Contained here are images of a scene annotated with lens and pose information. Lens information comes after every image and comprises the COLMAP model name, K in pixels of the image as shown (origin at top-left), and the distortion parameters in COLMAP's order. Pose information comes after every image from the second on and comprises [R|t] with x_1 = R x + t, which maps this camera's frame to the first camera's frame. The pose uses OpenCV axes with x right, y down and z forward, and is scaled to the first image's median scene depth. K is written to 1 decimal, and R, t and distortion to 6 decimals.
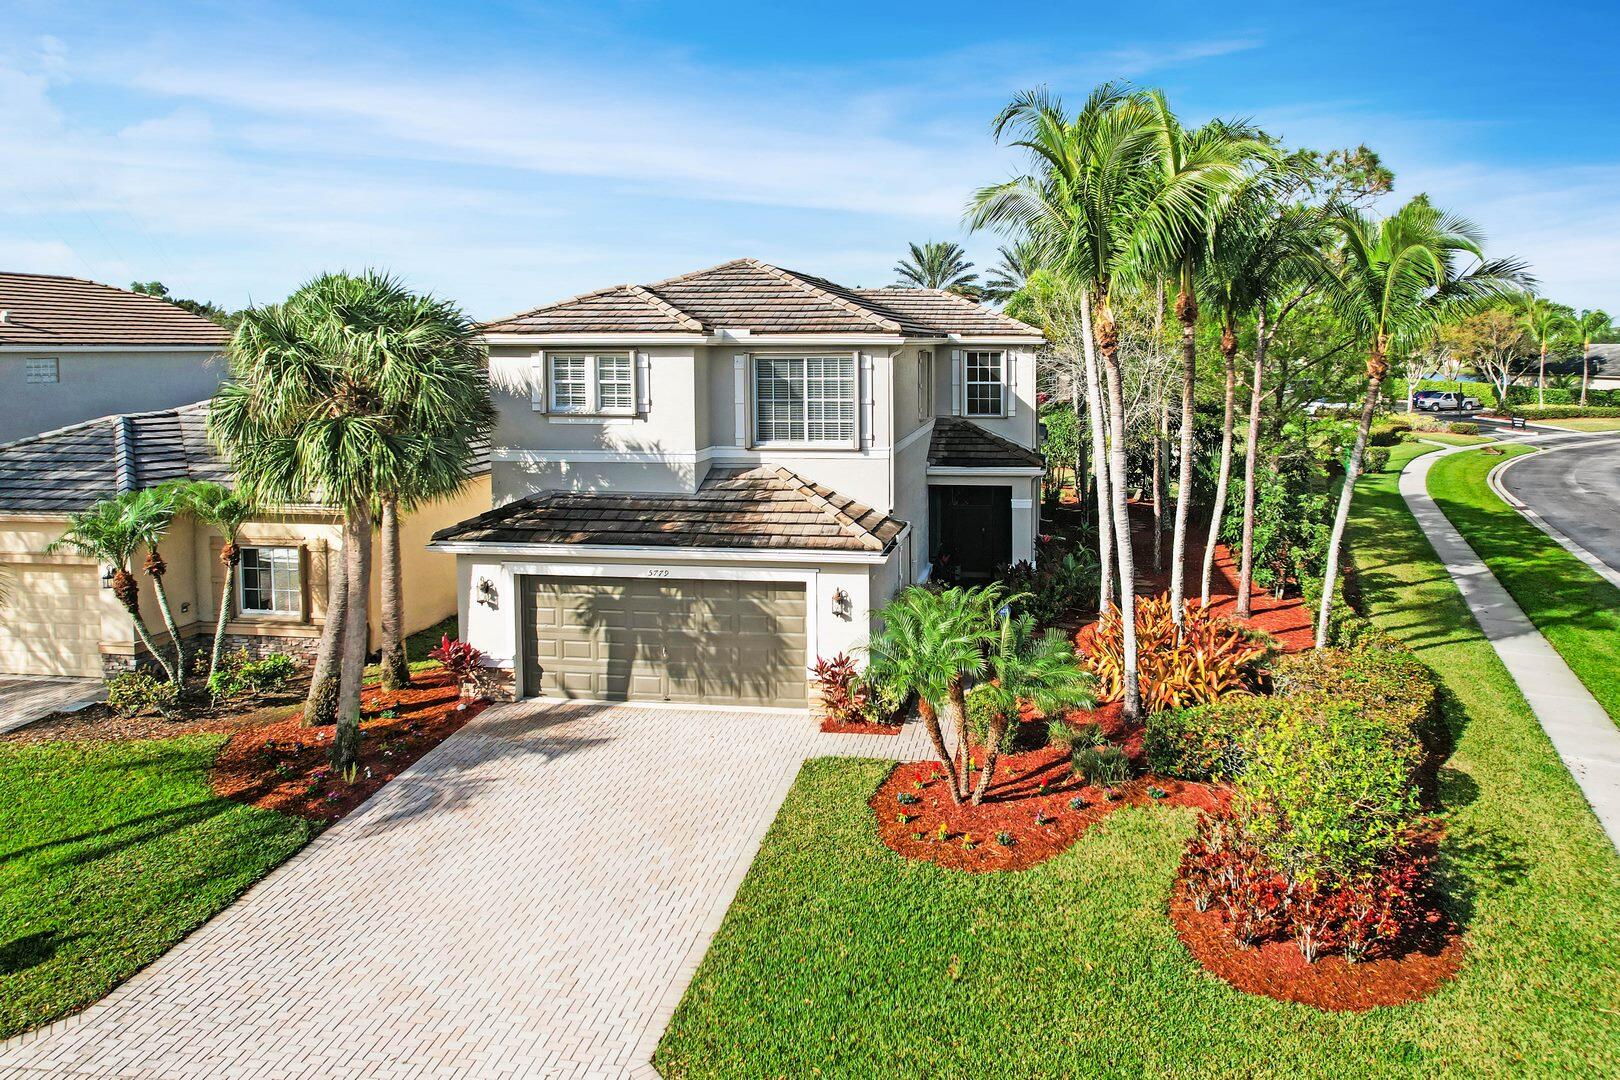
lens RADIAL K [[1060.3, 0, 887.3], [0, 1060.3, 387.8], [0, 0, 1]] dist [-0.001783, 0.004302]
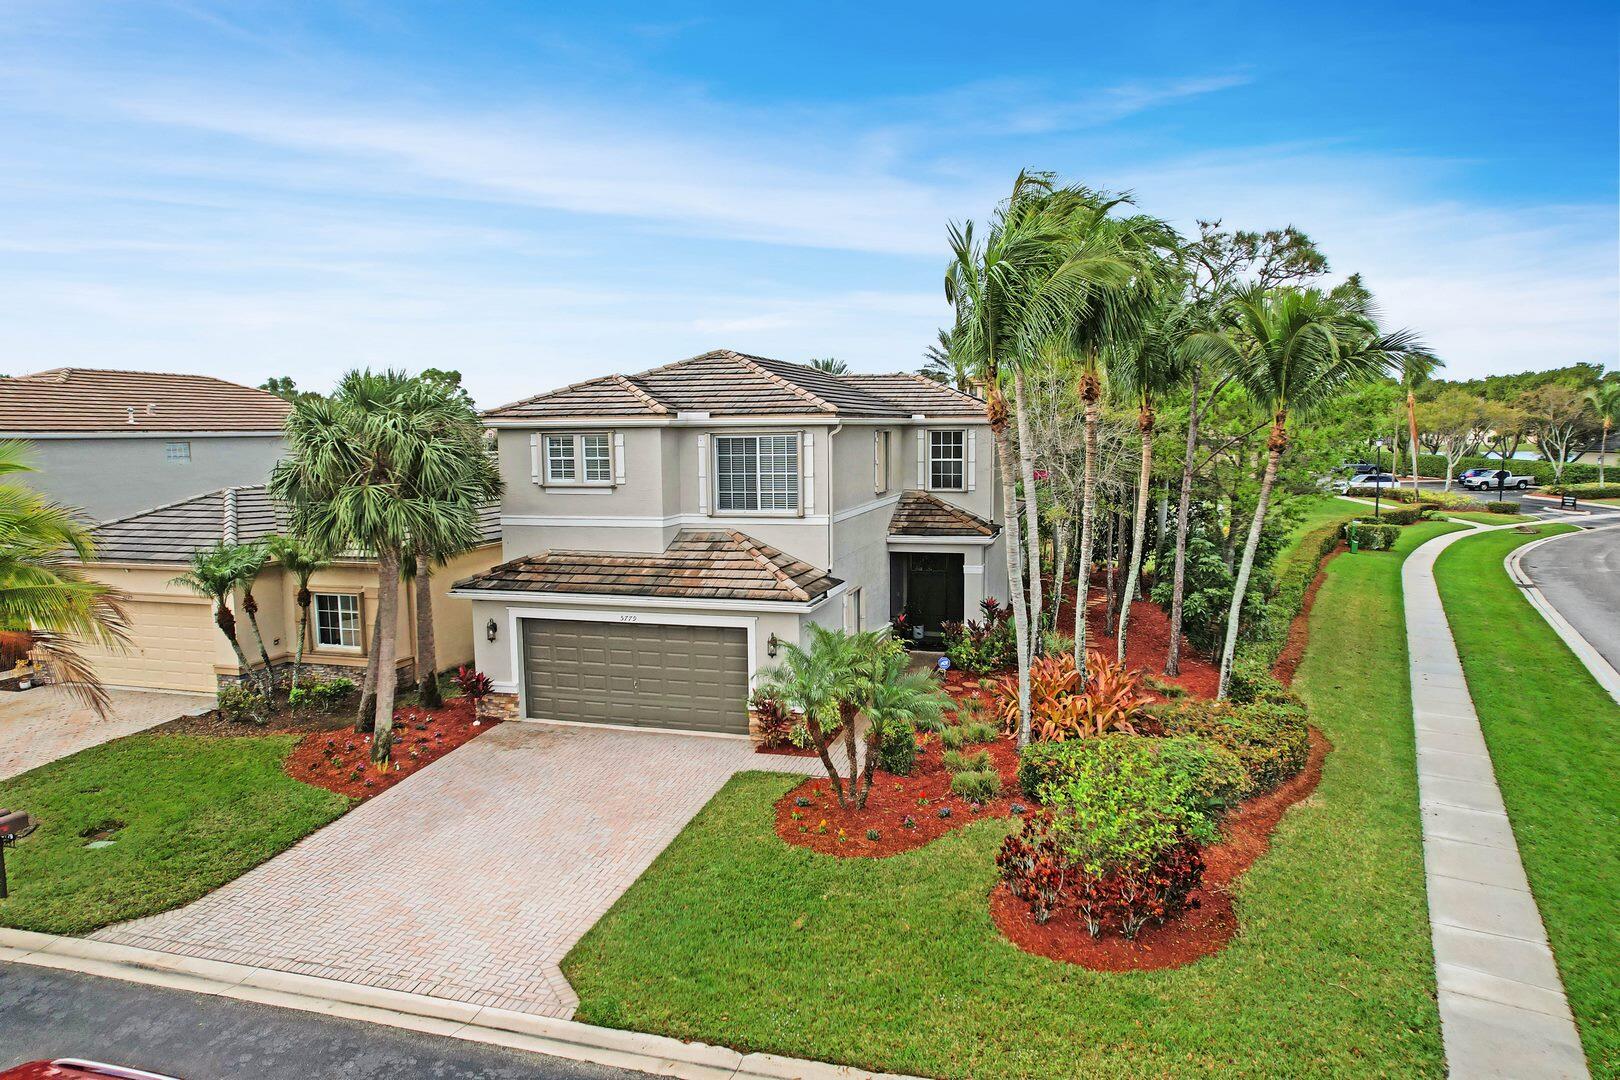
lens RADIAL K [[1059.8, 0, 810.0], [0, 1059.8, 540.0], [0, 0, 1]] dist [0.003841, -0.000194]
pose [[0.986590, 0.008276, -0.163006, 0.169908], [0.002151, 0.997968, 0.063687, 0.010605], [0.163202, -0.063183, 0.984567, -0.128364]]
